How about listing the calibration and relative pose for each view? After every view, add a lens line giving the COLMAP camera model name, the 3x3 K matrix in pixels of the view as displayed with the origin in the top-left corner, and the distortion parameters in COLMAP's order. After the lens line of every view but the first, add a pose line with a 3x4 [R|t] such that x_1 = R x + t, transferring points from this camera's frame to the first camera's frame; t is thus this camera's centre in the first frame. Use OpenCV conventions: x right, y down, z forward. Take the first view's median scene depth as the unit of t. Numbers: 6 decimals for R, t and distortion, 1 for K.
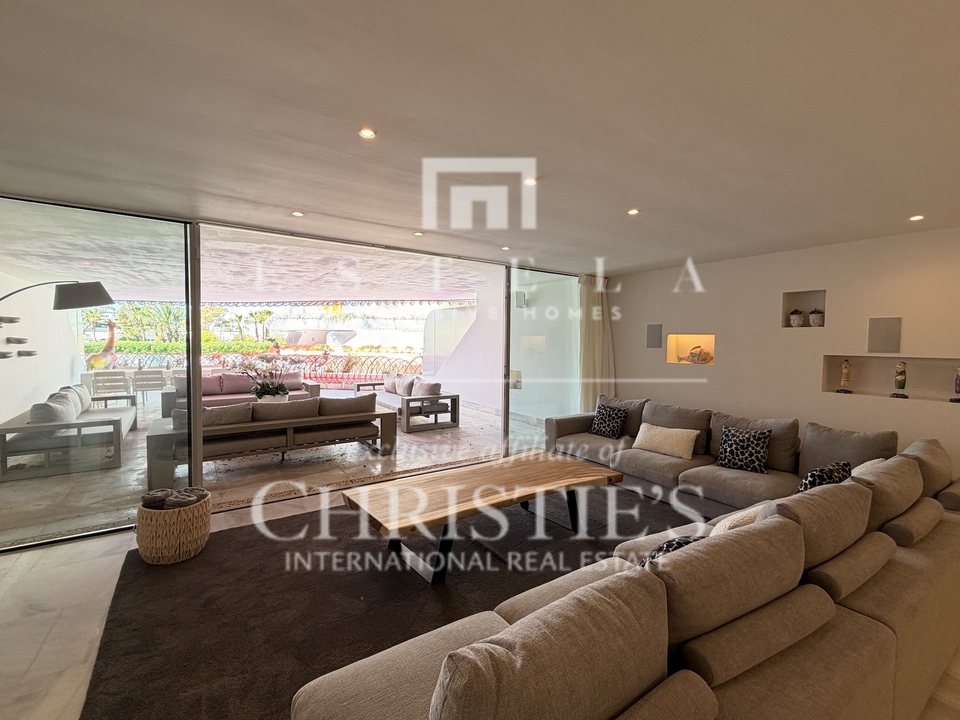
lens RADIAL K [[422.7, 0, 484.3], [0, 422.7, 362.4], [0, 0, 1]] dist [-0.000195, -0.000674]
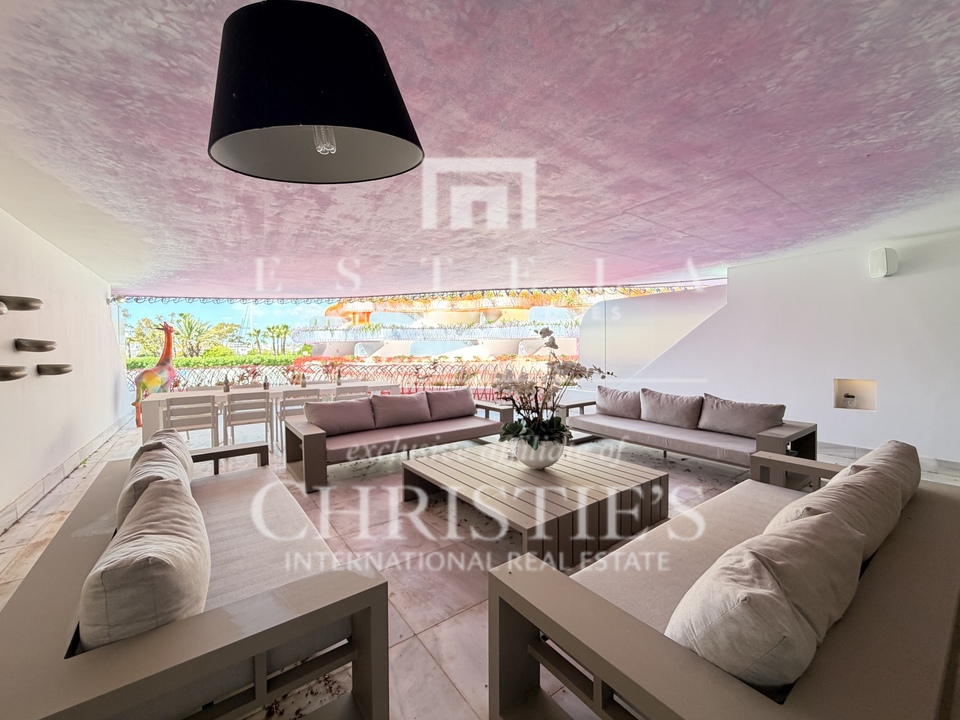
lens RADIAL K [[385.2, 0, 479.6], [0, 385.2, 357.2], [0, 0, 1]] dist [0.006032, 0.000139]
pose [[0.999654, -0.019630, 0.017510, -0.428660], [0.020235, 0.999180, -0.035062, -0.006572], [-0.016808, 0.035404, 0.999232, 0.387310]]
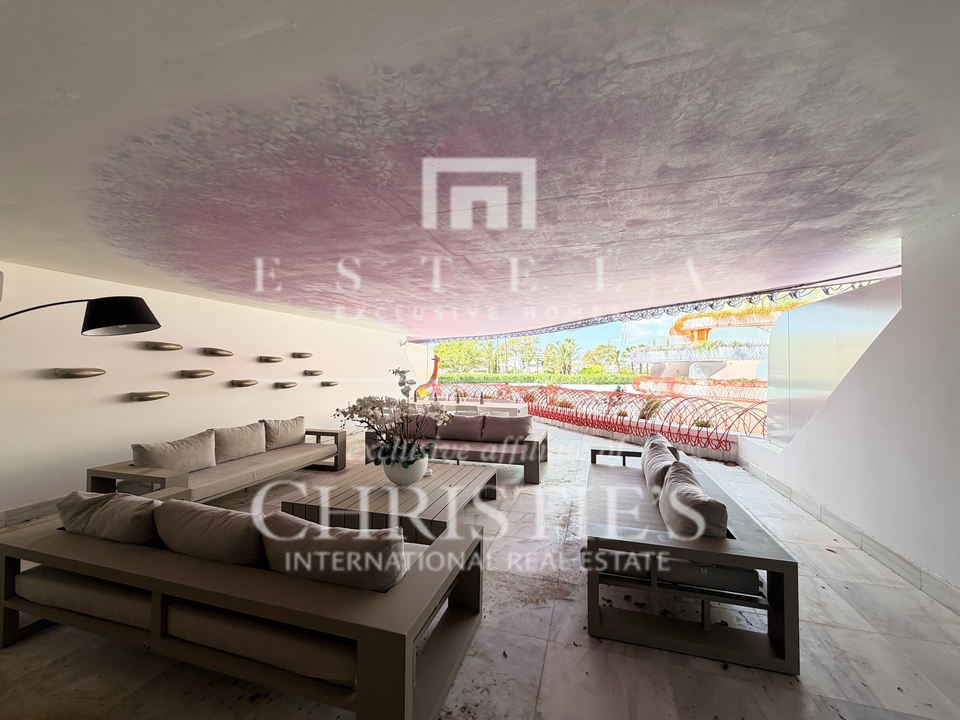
lens RADIAL K [[385.2, 0, 479.6], [0, 385.2, 357.2], [0, 0, 1]] dist [0.006032, 0.000139]
pose [[0.623400, -0.030982, -0.781289, 0.001606], [-0.040835, 0.996561, -0.072102, -0.028202], [0.780836, 0.076852, 0.619991, 0.530671]]
